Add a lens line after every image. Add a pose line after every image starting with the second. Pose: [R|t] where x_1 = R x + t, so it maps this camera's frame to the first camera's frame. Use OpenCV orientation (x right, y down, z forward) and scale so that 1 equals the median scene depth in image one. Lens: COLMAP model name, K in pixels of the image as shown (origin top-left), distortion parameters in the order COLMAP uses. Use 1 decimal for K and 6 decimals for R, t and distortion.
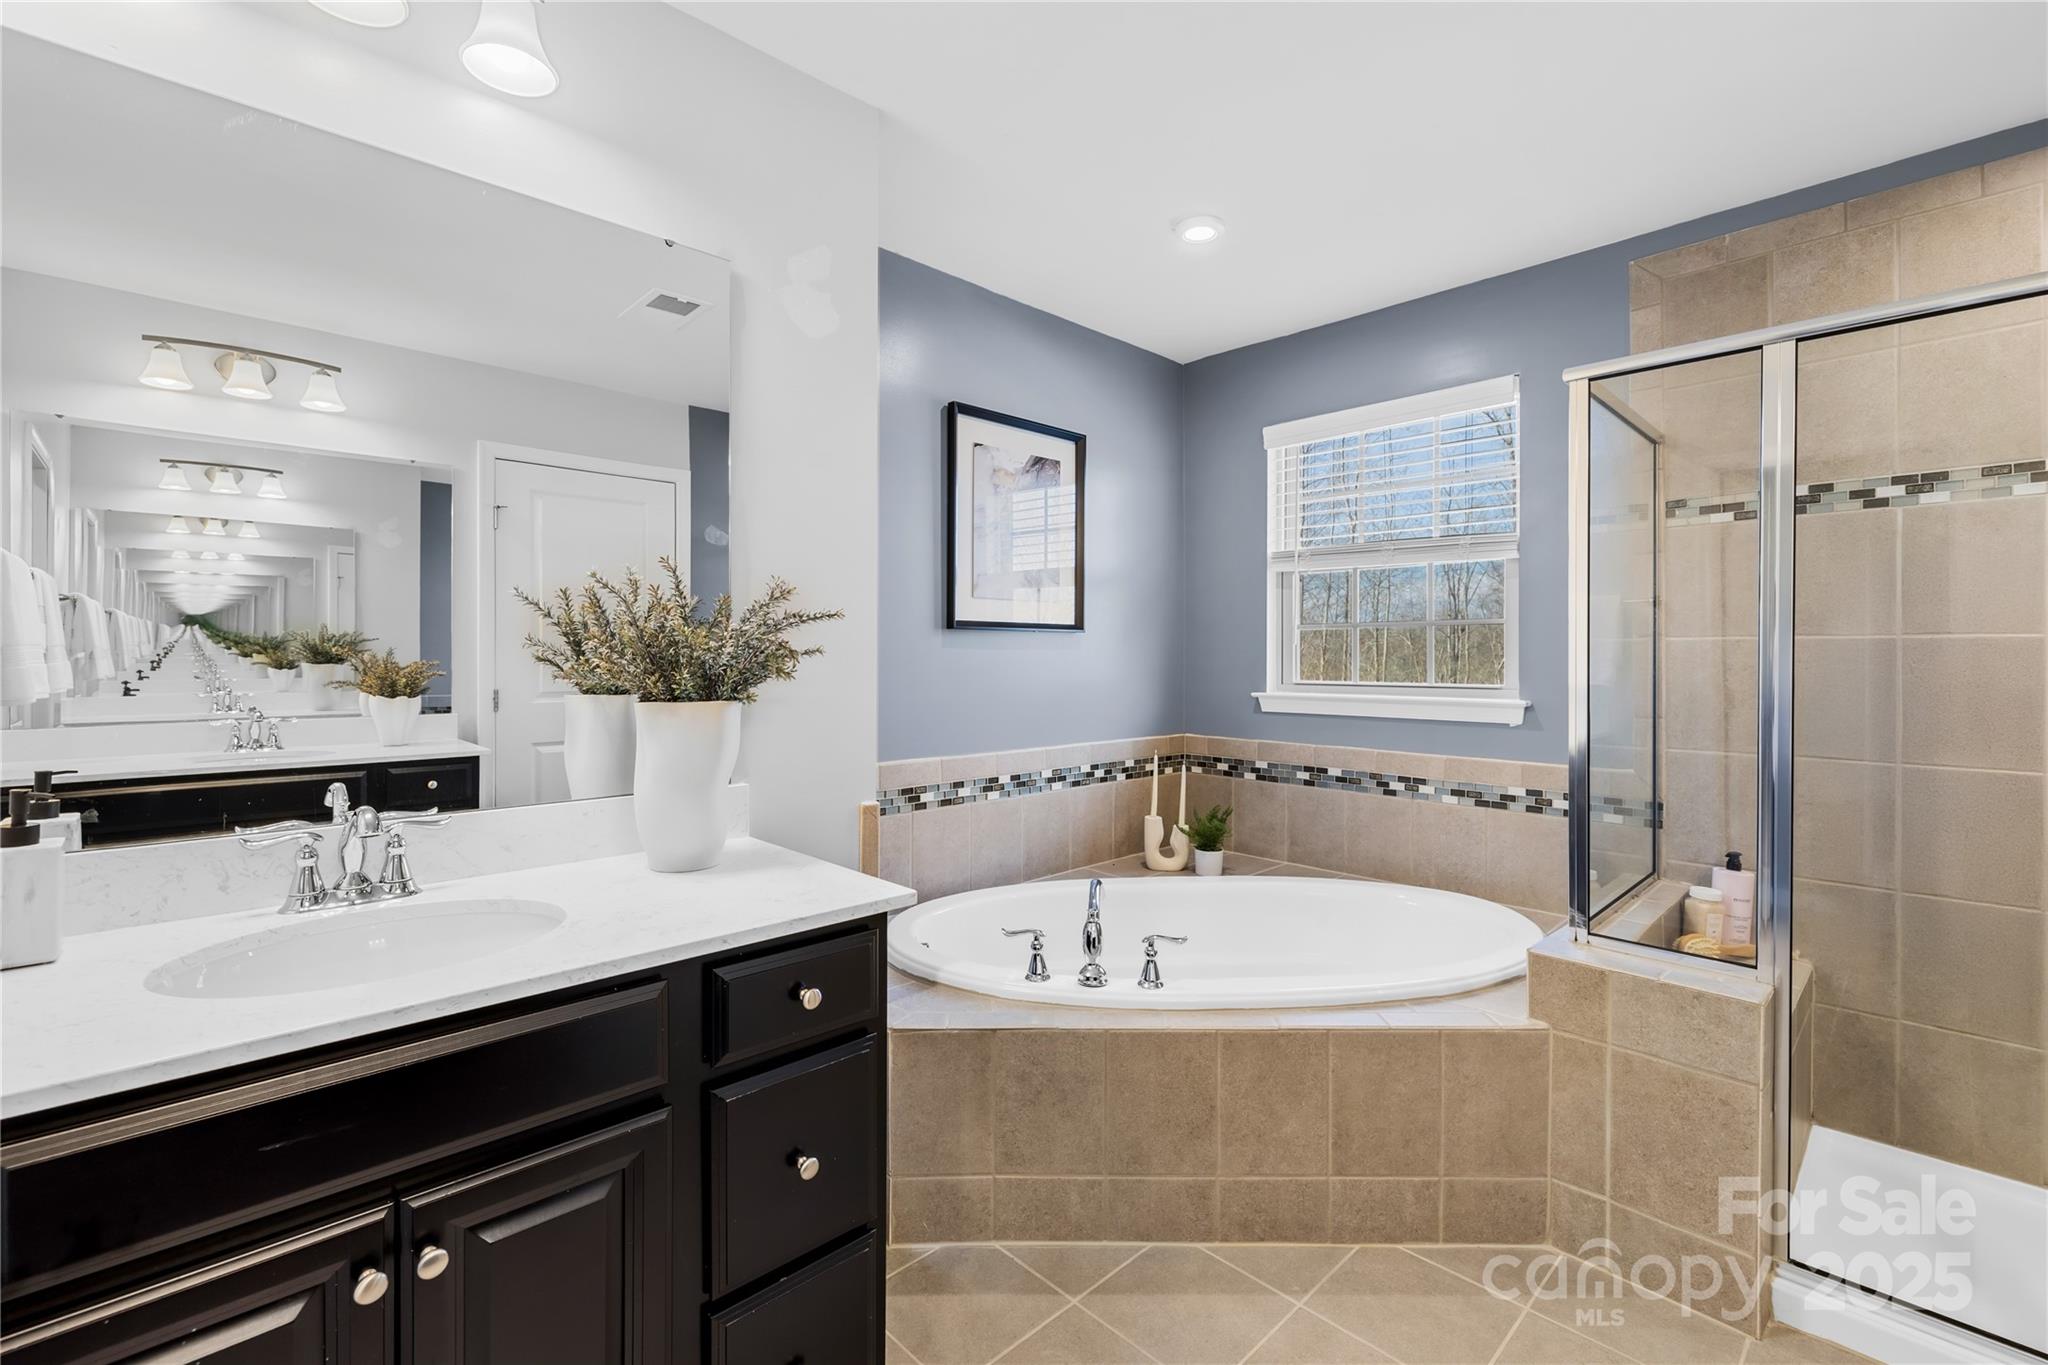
lens RADIAL K [[887.7, 0, 1015.6], [0, 887.7, 660.8], [0, 0, 1]] dist [0.001664, -0.000504]
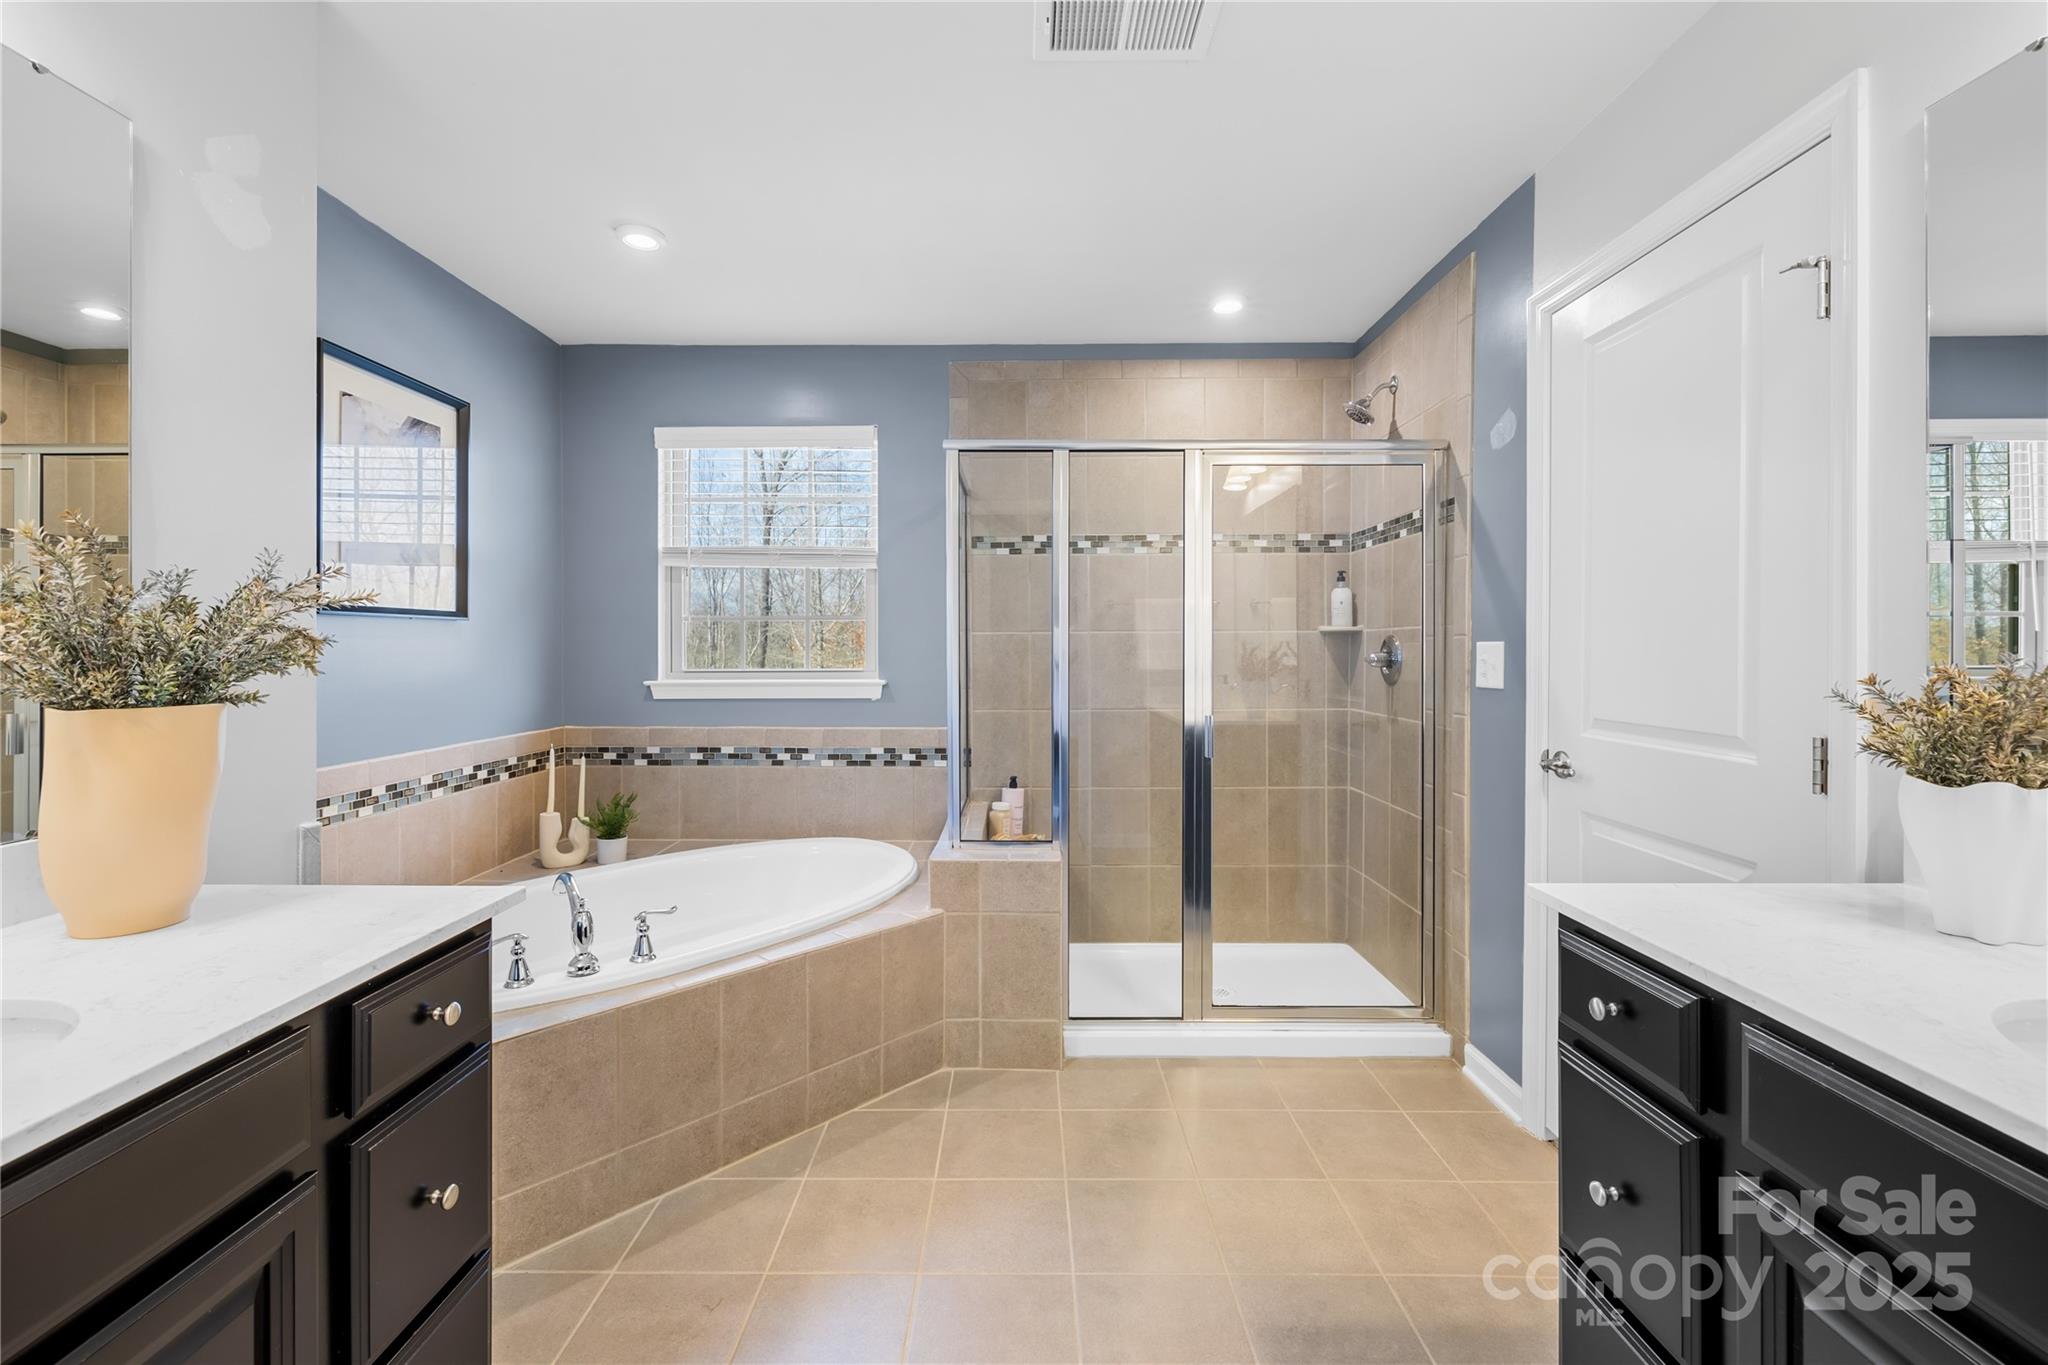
lens RADIAL K [[887.7, 0, 1004.0], [0, 887.7, 649.5], [0, 0, 1]] dist [0.001664, -0.000504]
pose [[0.700069, -0.004763, 0.714059, -0.295285], [0.005915, 0.999982, 0.000870, 0.000806], [-0.714051, 0.003615, 0.700085, -0.040053]]
